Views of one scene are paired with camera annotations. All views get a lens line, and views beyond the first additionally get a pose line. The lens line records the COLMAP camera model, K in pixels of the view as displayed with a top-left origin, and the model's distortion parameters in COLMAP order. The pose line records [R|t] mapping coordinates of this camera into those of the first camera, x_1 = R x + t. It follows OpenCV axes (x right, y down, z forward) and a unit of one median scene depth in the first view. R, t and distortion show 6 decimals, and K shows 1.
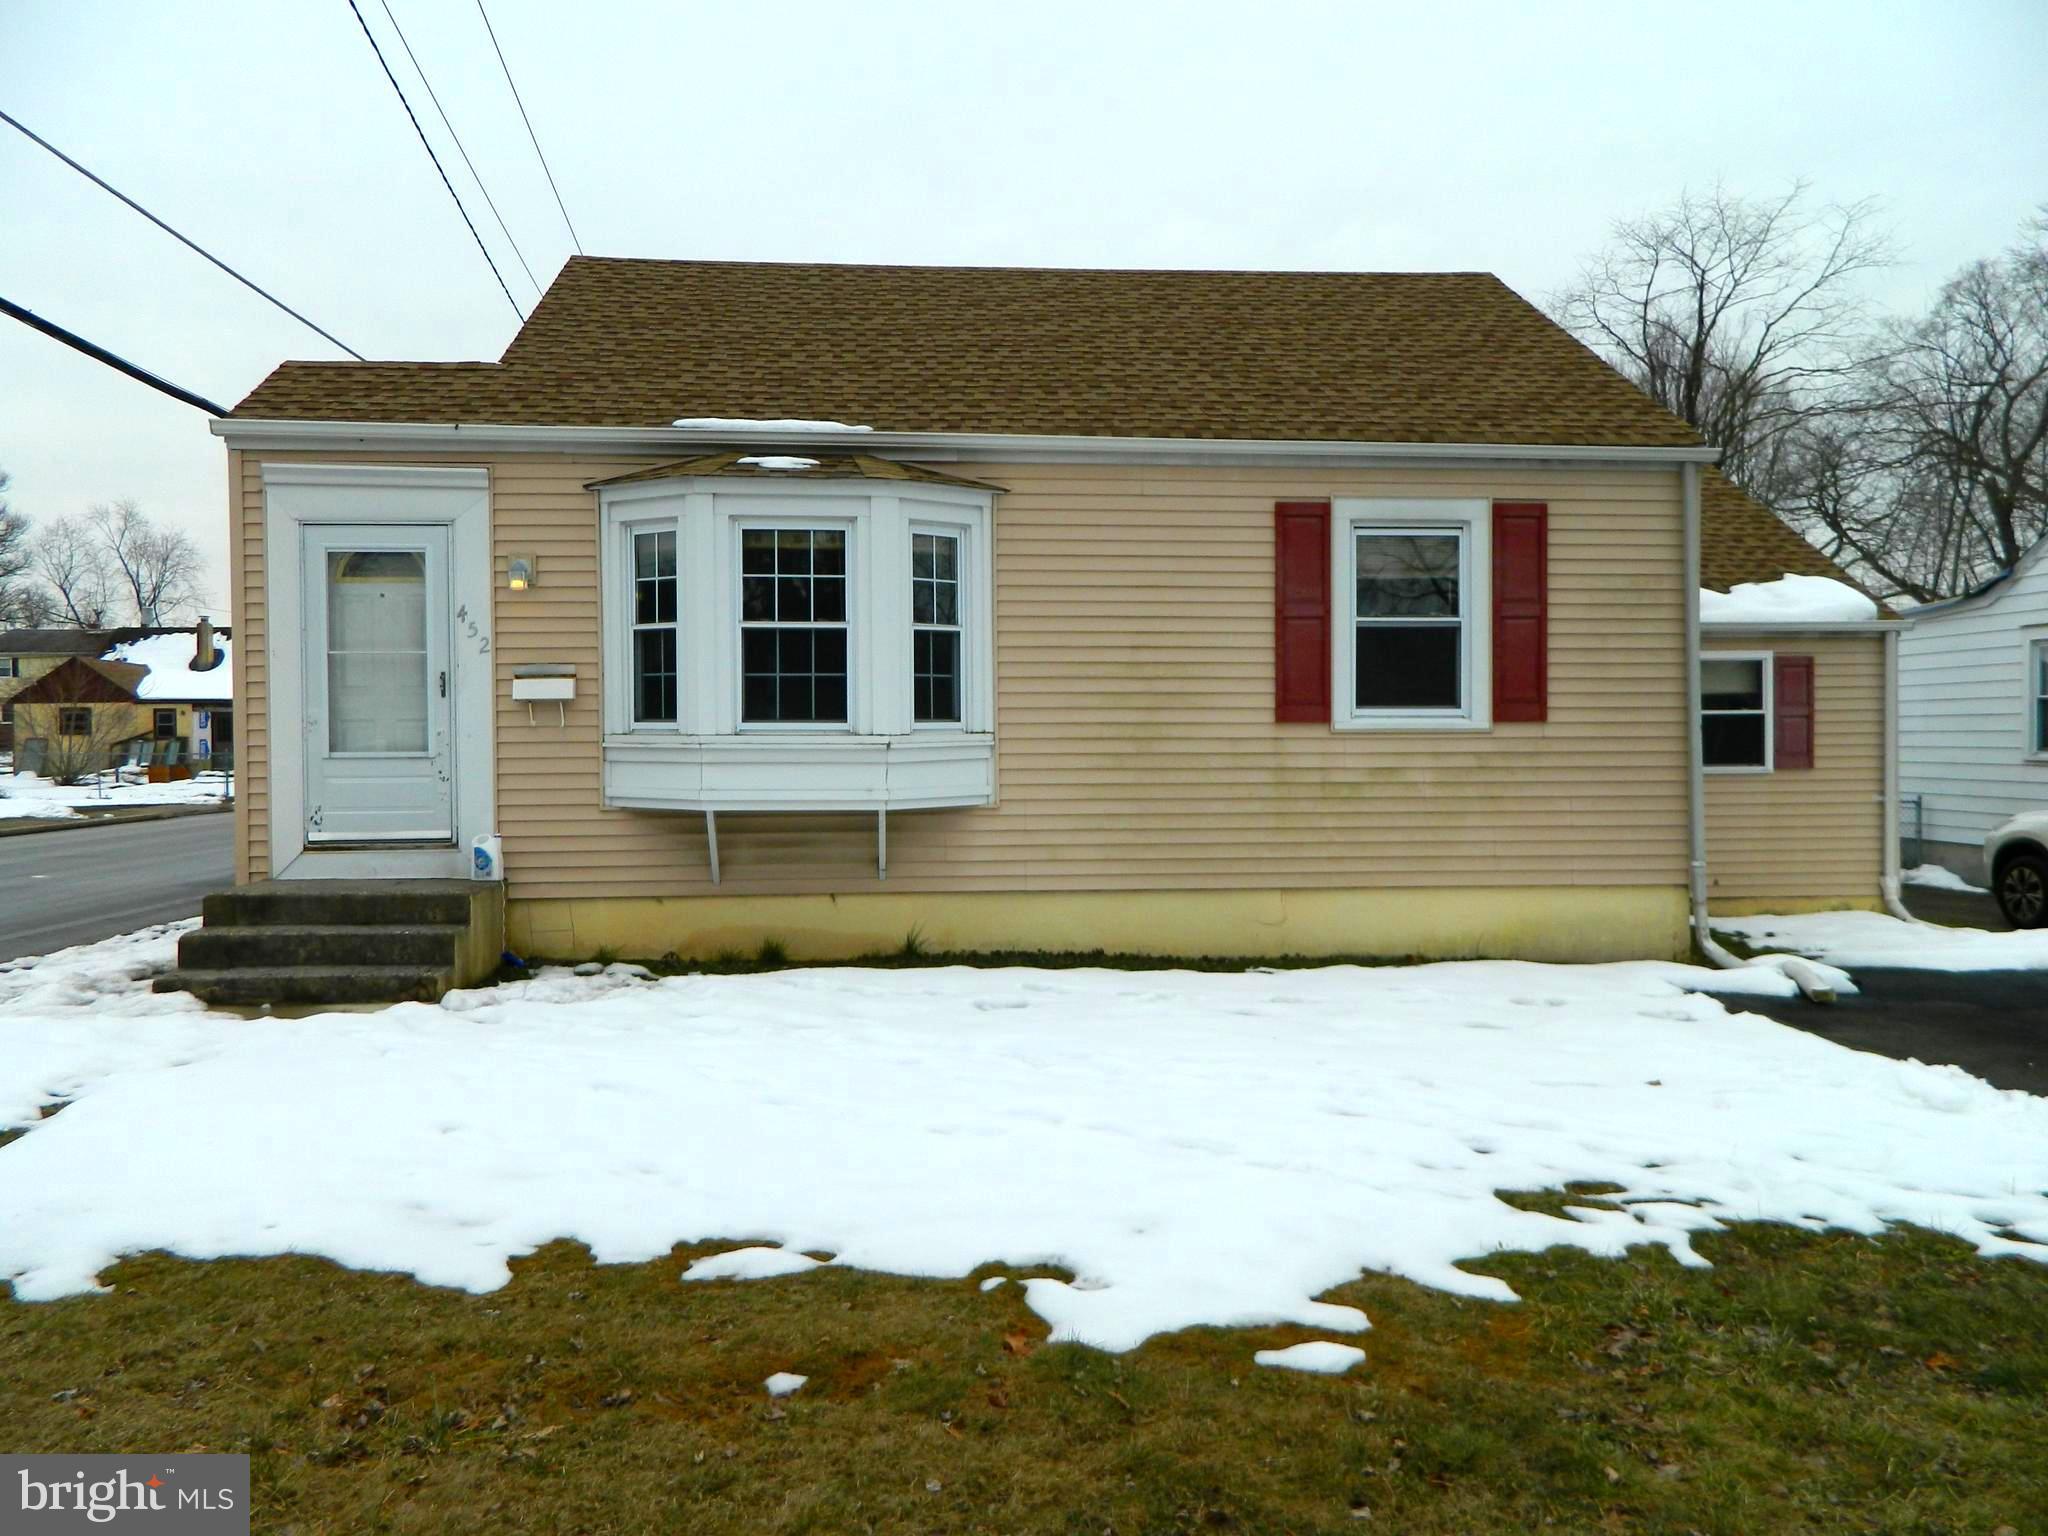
lens RADIAL K [[1534.6, 0, 1025.3], [0, 1534.6, 752.9], [0, 0, 1]] dist [0.016565, -0.003829]
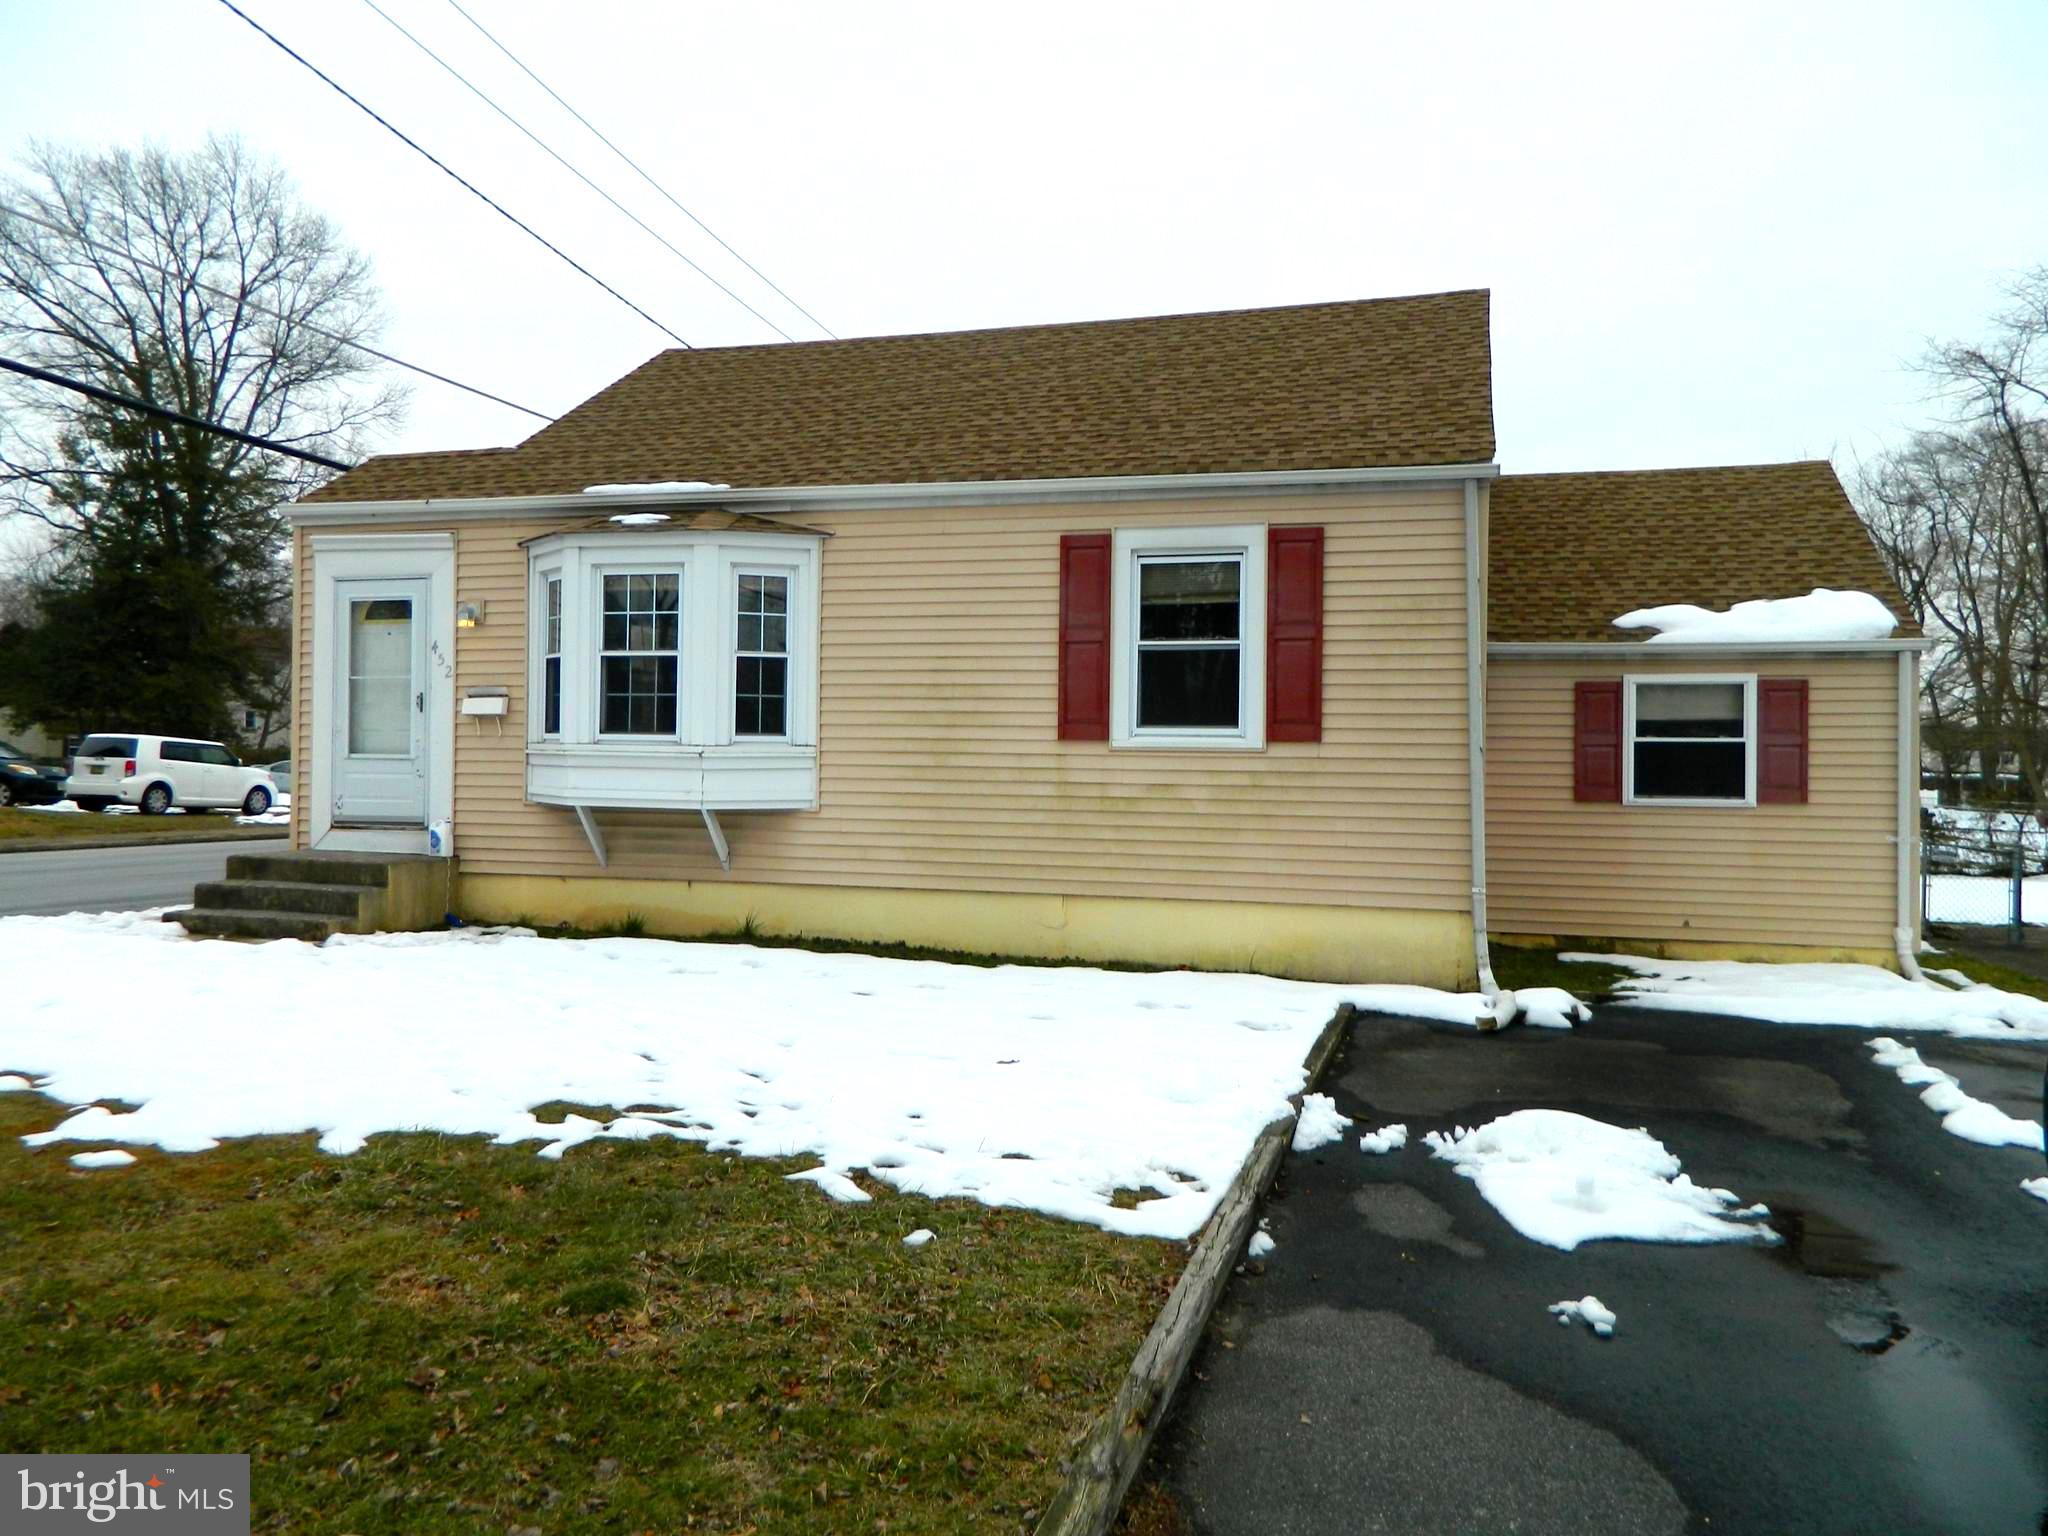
lens RADIAL K [[1534.6, 0, 1025.3], [0, 1534.6, 752.9], [0, 0, 1]] dist [0.016565, -0.003829]
pose [[0.931584, 0.013659, -0.363270, 0.536056], [-0.022227, 0.999564, -0.019416, 0.010843], [0.362846, 0.026162, 0.931482, -0.009433]]
